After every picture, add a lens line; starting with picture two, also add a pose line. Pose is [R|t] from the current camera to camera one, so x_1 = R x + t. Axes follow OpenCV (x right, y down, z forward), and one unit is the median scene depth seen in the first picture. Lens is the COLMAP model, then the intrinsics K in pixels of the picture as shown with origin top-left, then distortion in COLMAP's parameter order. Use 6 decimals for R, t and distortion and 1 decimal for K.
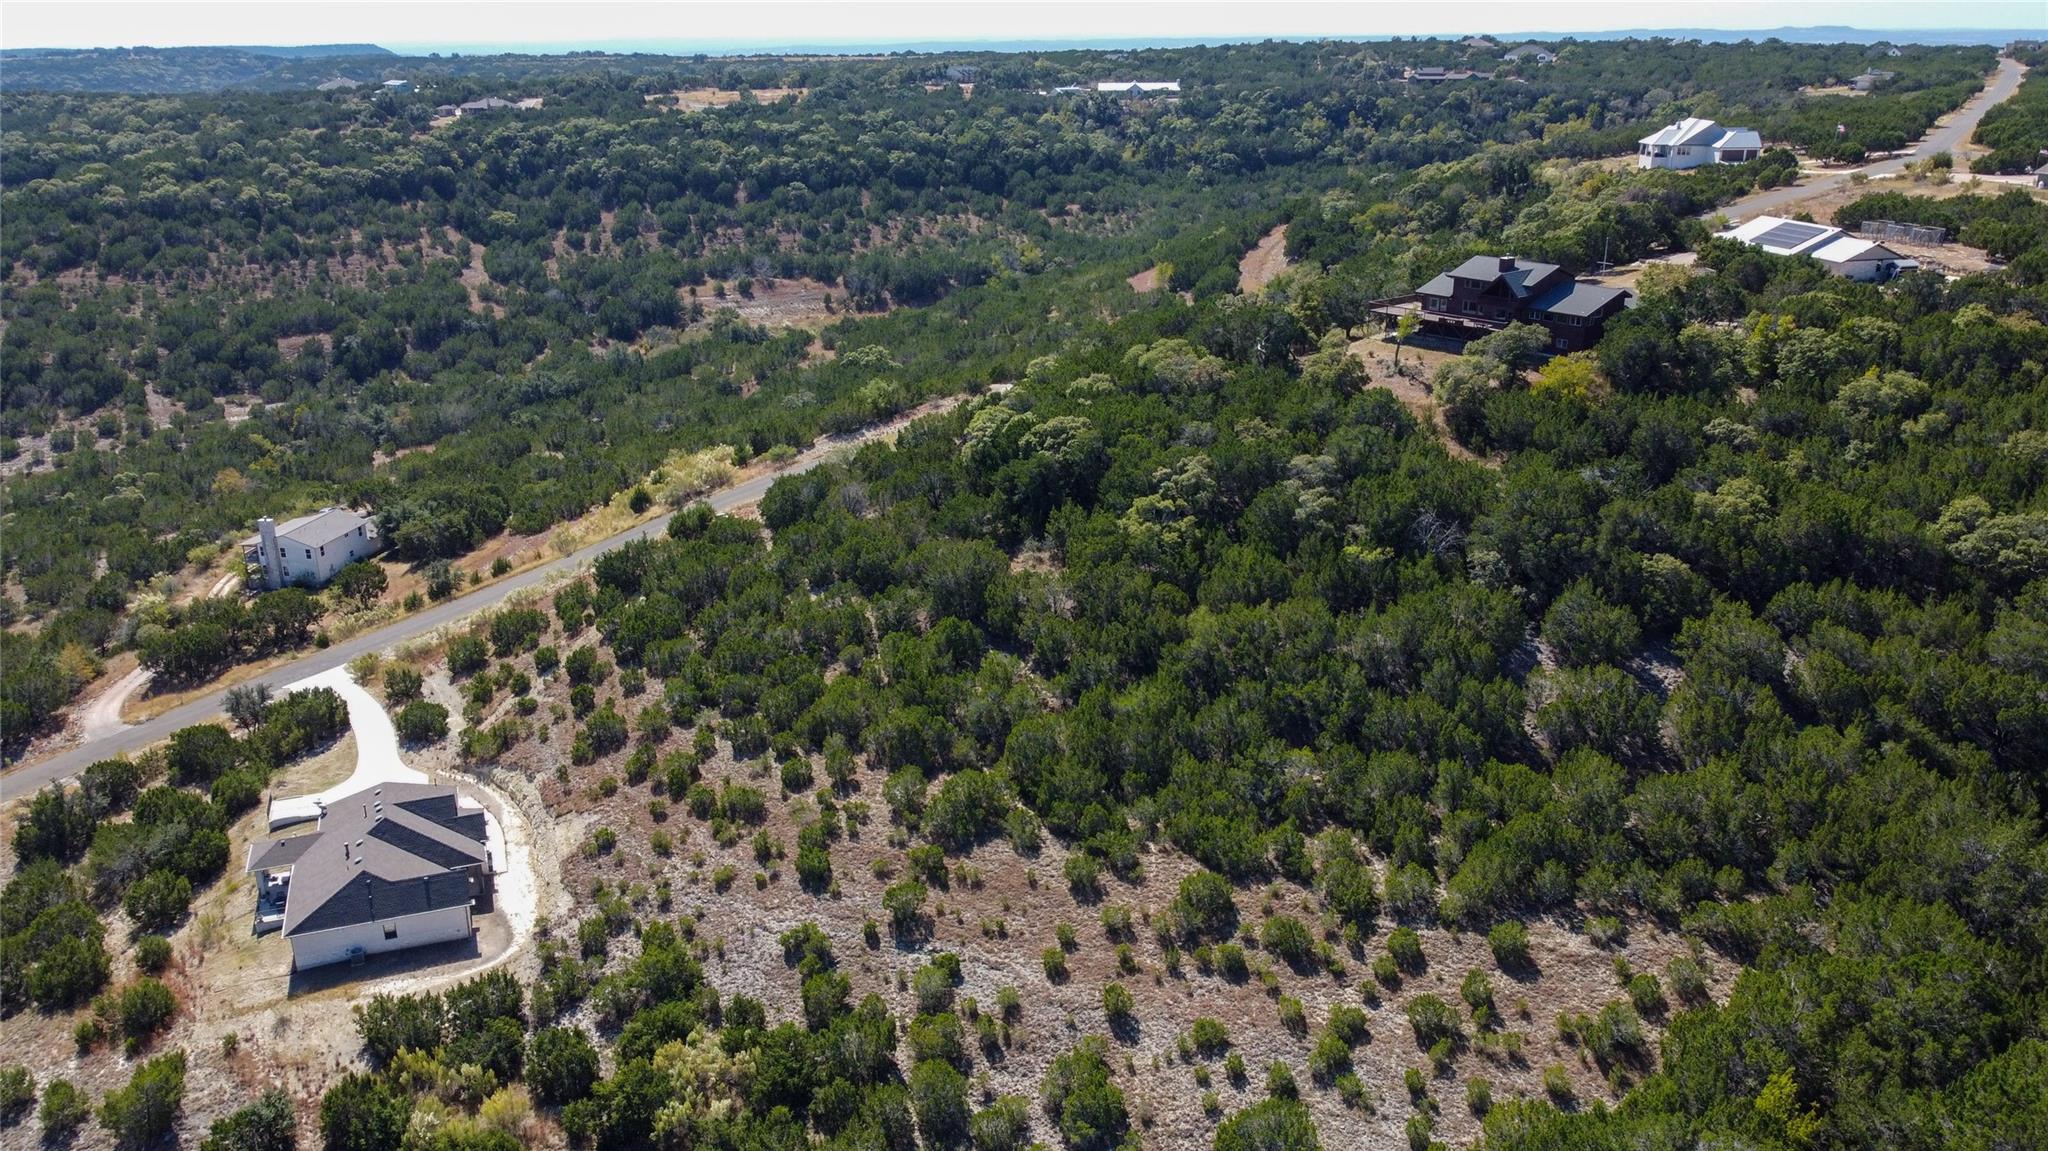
lens RADIAL K [[1553.8, 0, 1024.8], [0, 1553.8, 583.7], [0, 0, 1]] dist [-0.001840, -0.004789]
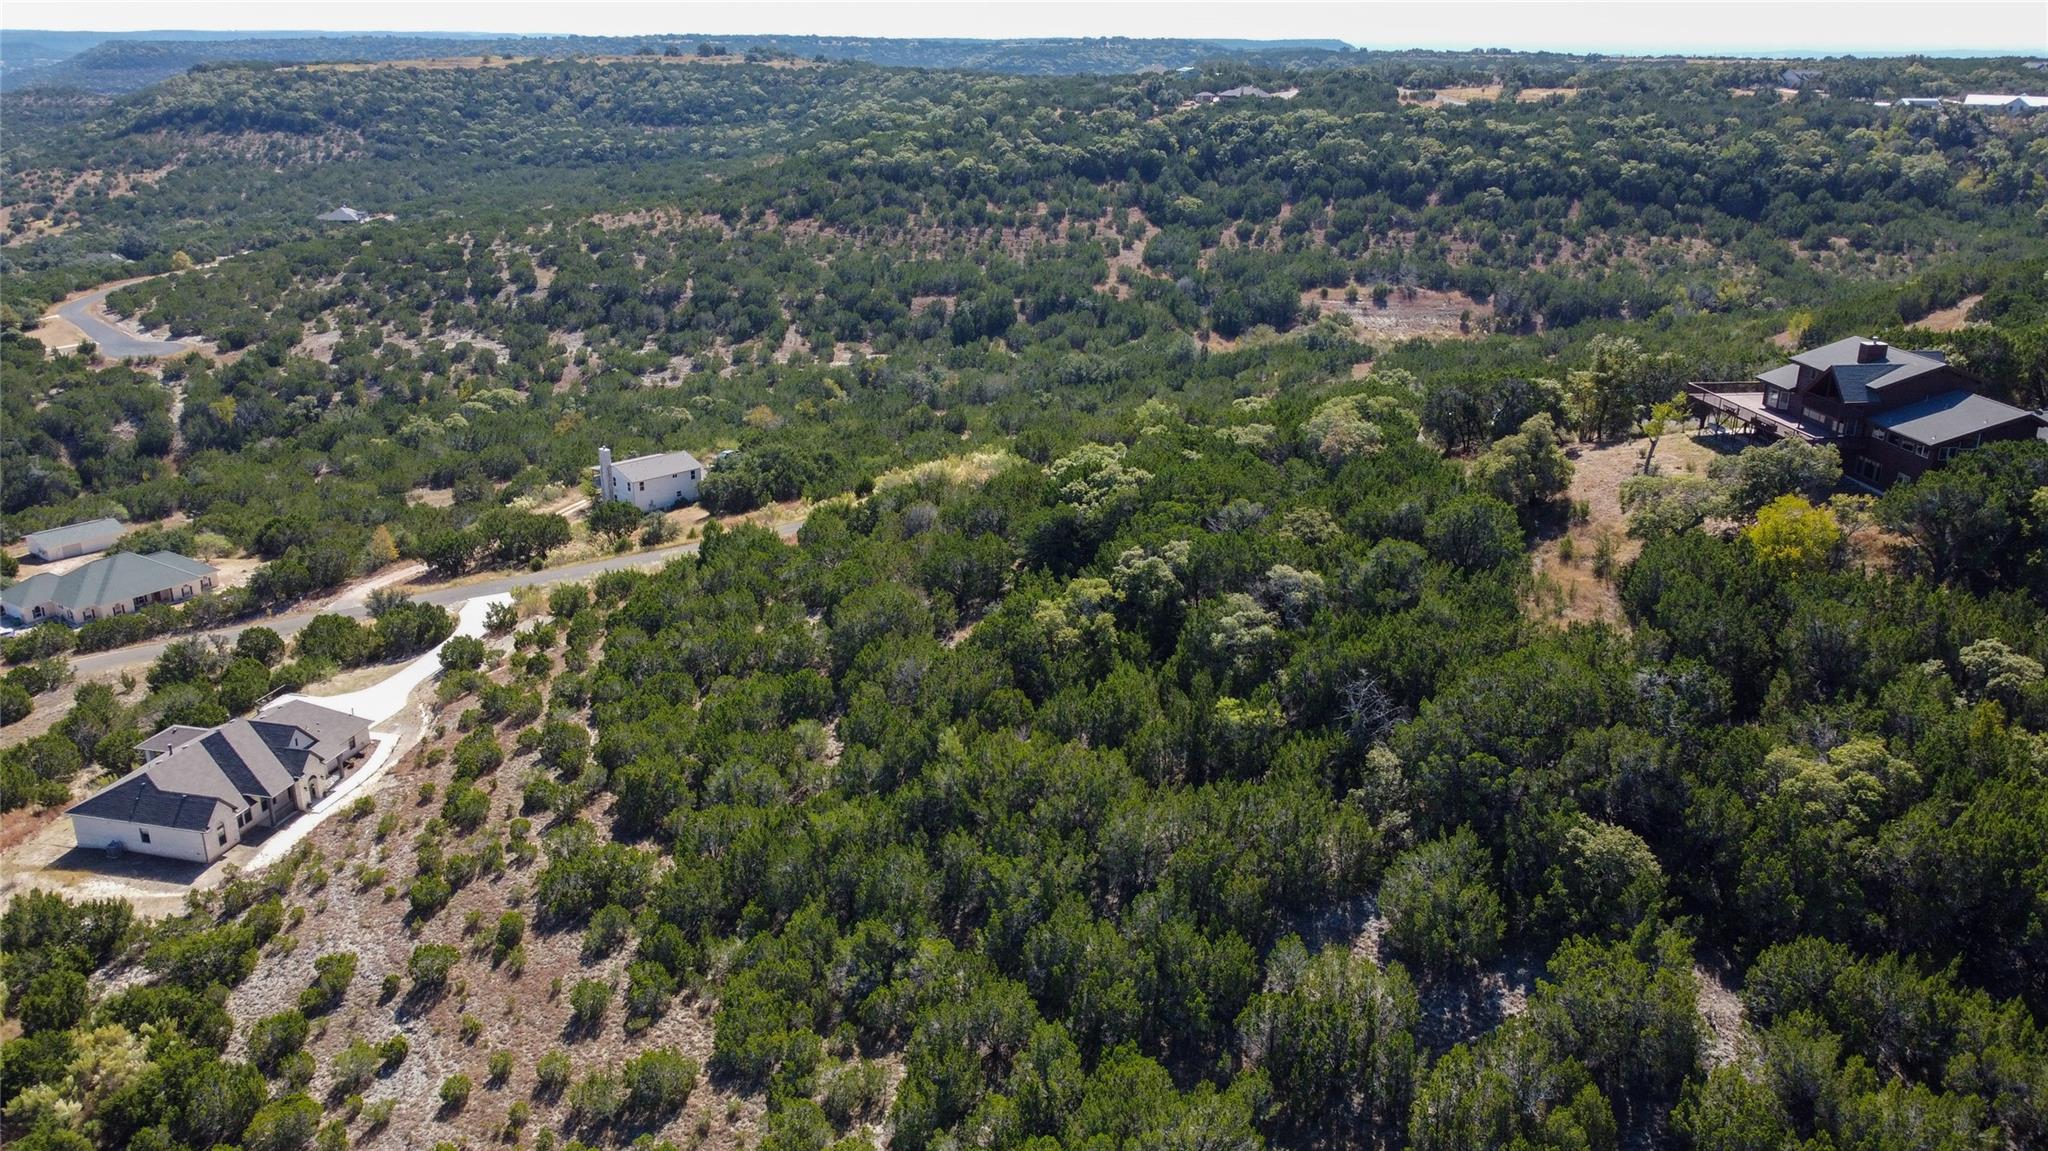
lens RADIAL K [[1553.8, 0, 1022.6], [0, 1553.8, 578.1], [0, 0, 1]] dist [-0.001840, -0.004789]
pose [[0.835645, 0.194232, -0.513781, 0.143874], [-0.195652, 0.979294, 0.051997, -0.028713], [0.513242, 0.057071, 0.856344, 0.094670]]
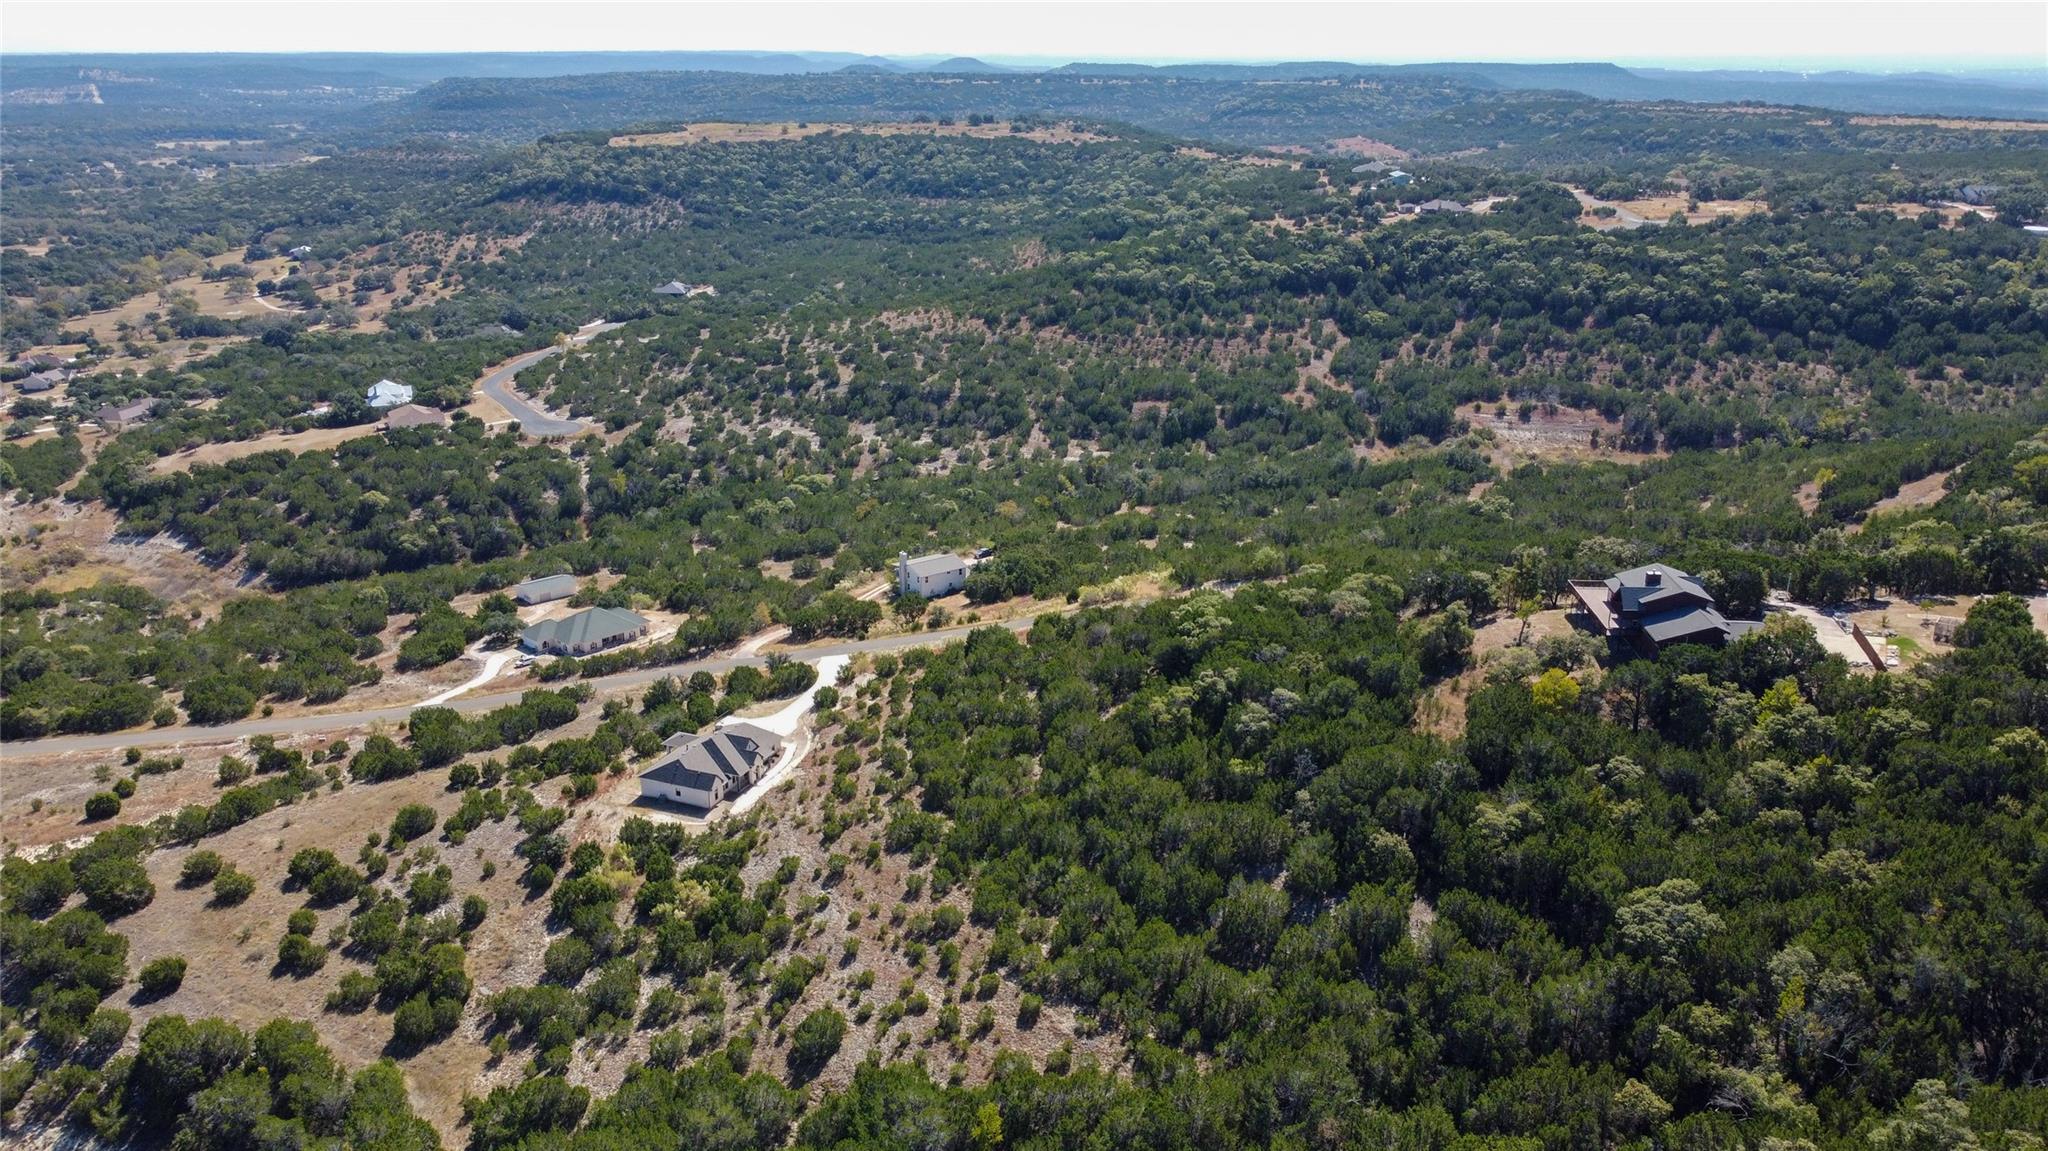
lens RADIAL K [[1553.8, 0, 1022.8], [0, 1553.8, 583.7], [0, 0, 1]] dist [-0.001840, -0.004789]
pose [[0.737347, 0.230321, -0.635037, 0.272899], [-0.232476, 0.969175, 0.081579, -0.073432], [0.634251, 0.087479, 0.768162, -0.068324]]
